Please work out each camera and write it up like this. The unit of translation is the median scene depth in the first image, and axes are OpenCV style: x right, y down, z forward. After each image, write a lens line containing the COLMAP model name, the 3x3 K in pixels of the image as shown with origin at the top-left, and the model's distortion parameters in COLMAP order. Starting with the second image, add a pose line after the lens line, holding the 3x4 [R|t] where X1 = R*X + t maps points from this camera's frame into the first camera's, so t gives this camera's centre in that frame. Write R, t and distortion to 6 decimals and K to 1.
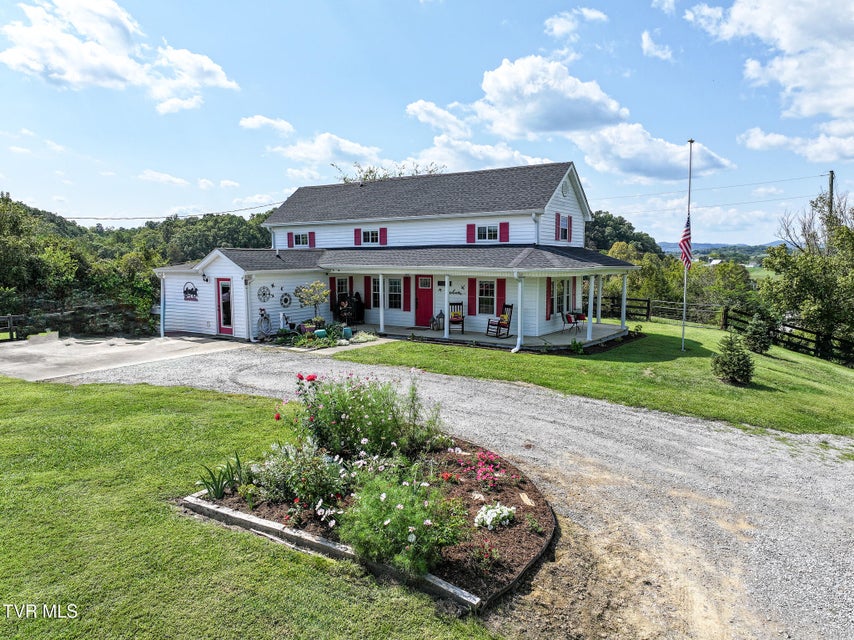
lens RADIAL K [[603.2, 0, 427.9], [0, 603.2, 324.0], [0, 0, 1]] dist [0.002305, 0.009402]
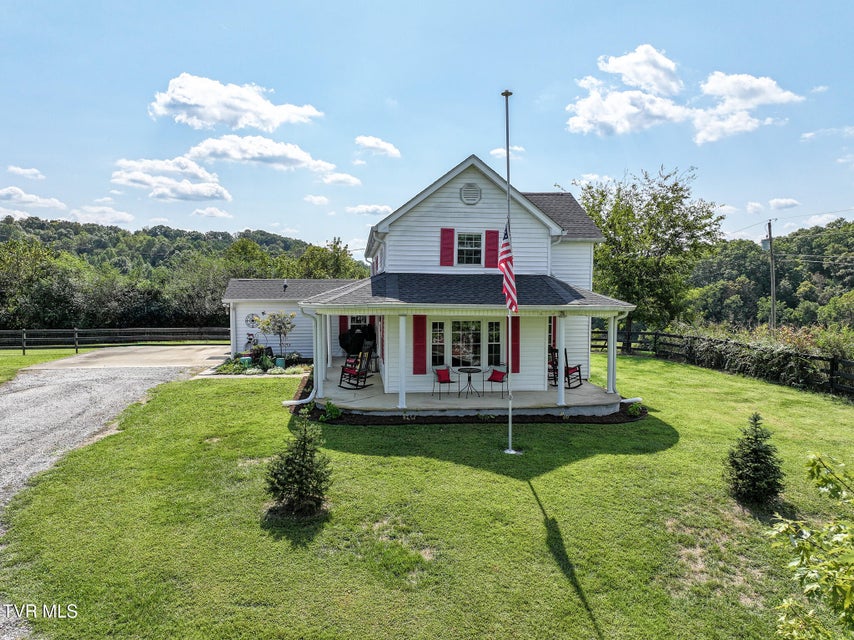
lens RADIAL K [[603.2, 0, 427.9], [0, 603.2, 324.0], [0, 0, 1]] dist [0.002305, 0.009402]
pose [[0.659698, 0.052553, -0.749691, 0.674604], [-0.087356, 0.996152, -0.007040, -0.056516], [0.746436, 0.070134, 0.661751, 0.462519]]
